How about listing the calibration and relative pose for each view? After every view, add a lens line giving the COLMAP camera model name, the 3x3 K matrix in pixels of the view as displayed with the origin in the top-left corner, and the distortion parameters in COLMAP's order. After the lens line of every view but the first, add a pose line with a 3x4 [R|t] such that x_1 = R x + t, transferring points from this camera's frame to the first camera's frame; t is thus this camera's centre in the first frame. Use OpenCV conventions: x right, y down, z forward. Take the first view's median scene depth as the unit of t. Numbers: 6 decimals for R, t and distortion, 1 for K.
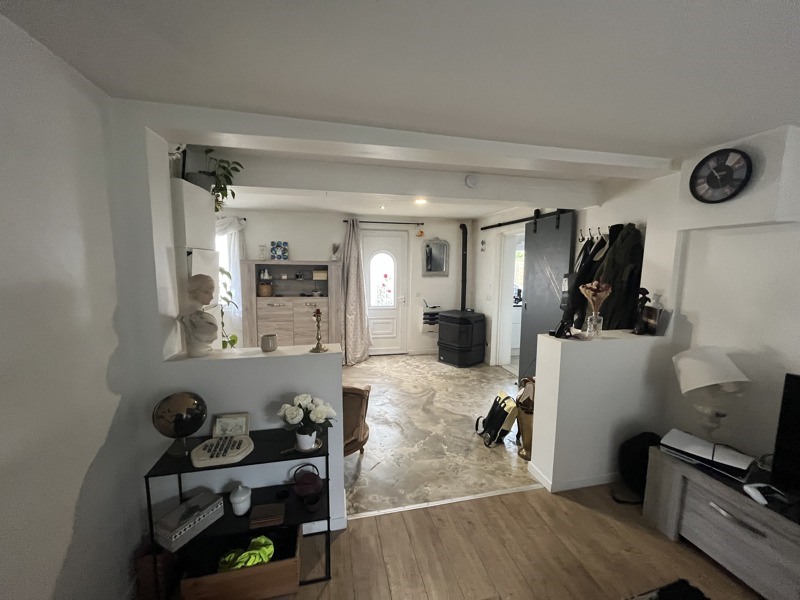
lens RADIAL K [[322.0, 0, 398.9], [0, 322.0, 300.9], [0, 0, 1]] dist [-0.002094, -0.000228]
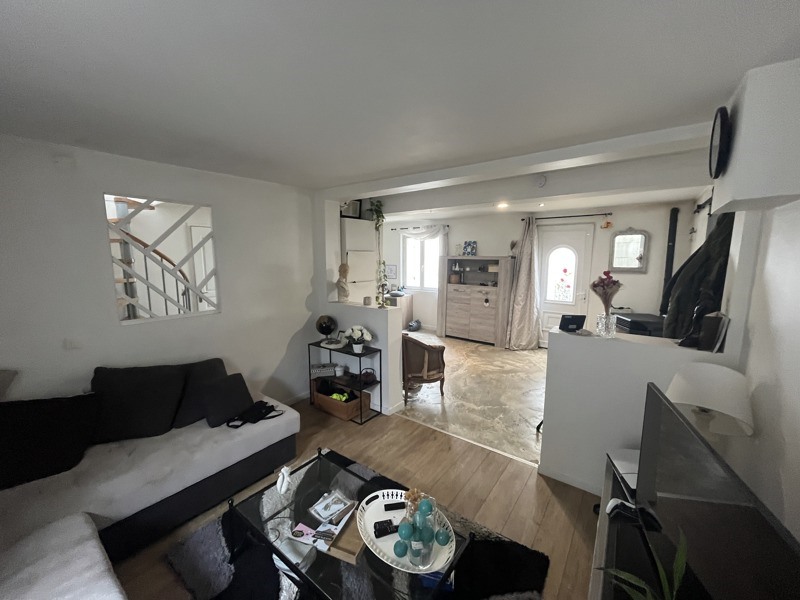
lens RADIAL K [[322.0, 0, 398.9], [0, 322.0, 300.9], [0, 0, 1]] dist [-0.002094, -0.000228]
pose [[0.643414, 0.096139, -0.759457, 0.442330], [-0.084903, 0.994924, 0.054016, 0.004891], [0.760795, 0.029725, 0.648311, -0.028540]]
